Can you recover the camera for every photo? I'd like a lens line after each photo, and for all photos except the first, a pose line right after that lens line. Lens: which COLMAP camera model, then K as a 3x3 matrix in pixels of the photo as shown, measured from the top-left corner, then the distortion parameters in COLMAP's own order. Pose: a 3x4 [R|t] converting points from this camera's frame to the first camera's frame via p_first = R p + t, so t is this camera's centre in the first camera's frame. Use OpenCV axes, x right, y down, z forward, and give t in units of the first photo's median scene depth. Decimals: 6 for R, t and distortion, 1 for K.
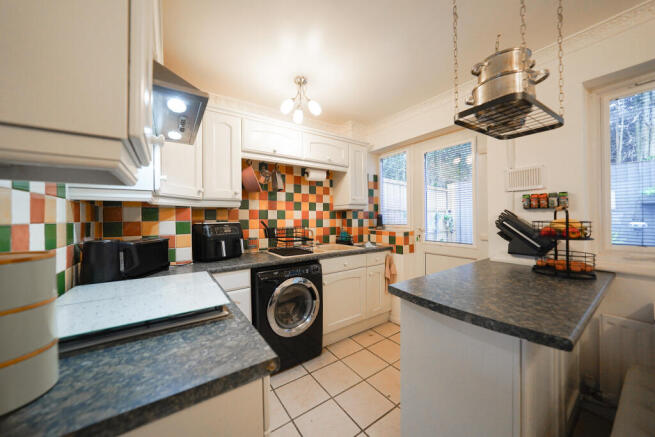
lens RADIAL K [[232.6, 0, 326.8], [0, 232.6, 215.3], [0, 0, 1]] dist [-0.000631, -0.000054]
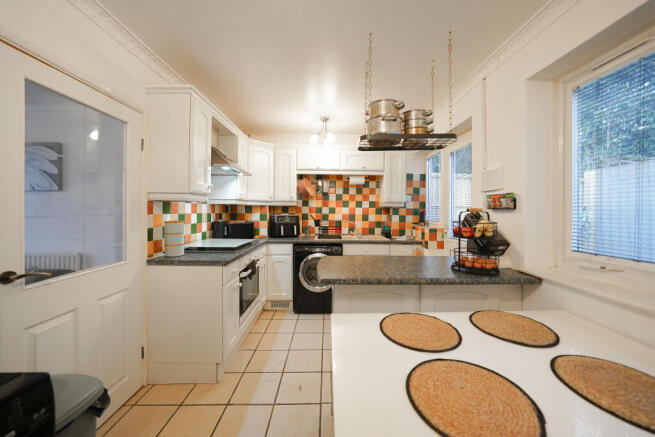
lens RADIAL K [[232.6, 0, 326.8], [0, 232.6, 215.3], [0, 0, 1]] dist [-0.000631, -0.000054]
pose [[0.831518, 0.027559, -0.554813, 0.539960], [-0.012766, 0.999453, 0.030513, -0.015562], [0.555351, -0.018289, 0.831415, -0.155864]]
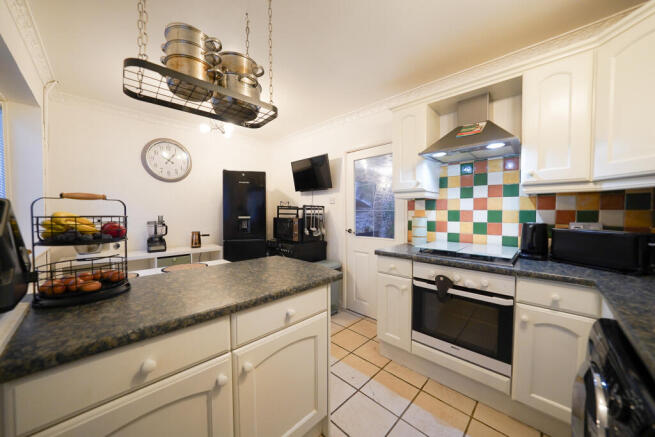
lens RADIAL K [[232.6, 0, 326.8], [0, 232.6, 215.3], [0, 0, 1]] dist [-0.000631, -0.000054]
pose [[-0.981634, 0.013377, -0.190303, 0.240420], [0.011170, 0.999857, 0.012668, 0.012547], [0.190445, 0.010309, -0.981644, 0.927617]]
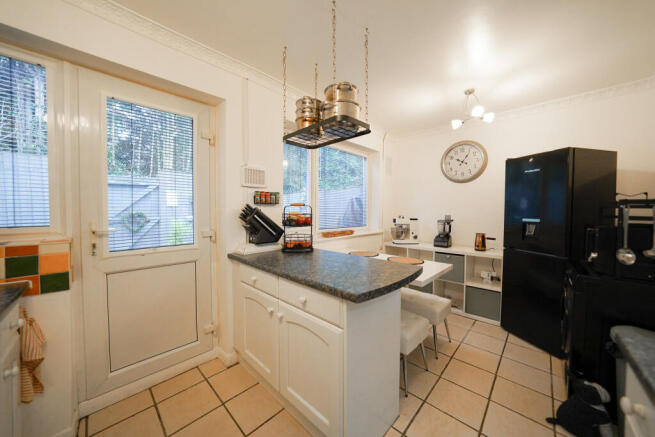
lens RADIAL K [[232.6, 0, 326.8], [0, 232.6, 215.3], [0, 0, 1]] dist [-0.000631, -0.000054]
pose [[-0.202561, -0.010521, 0.979213, -0.224987], [-0.004904, 0.999941, 0.009729, 0.011652], [-0.979257, -0.002831, -0.202601, 0.579795]]
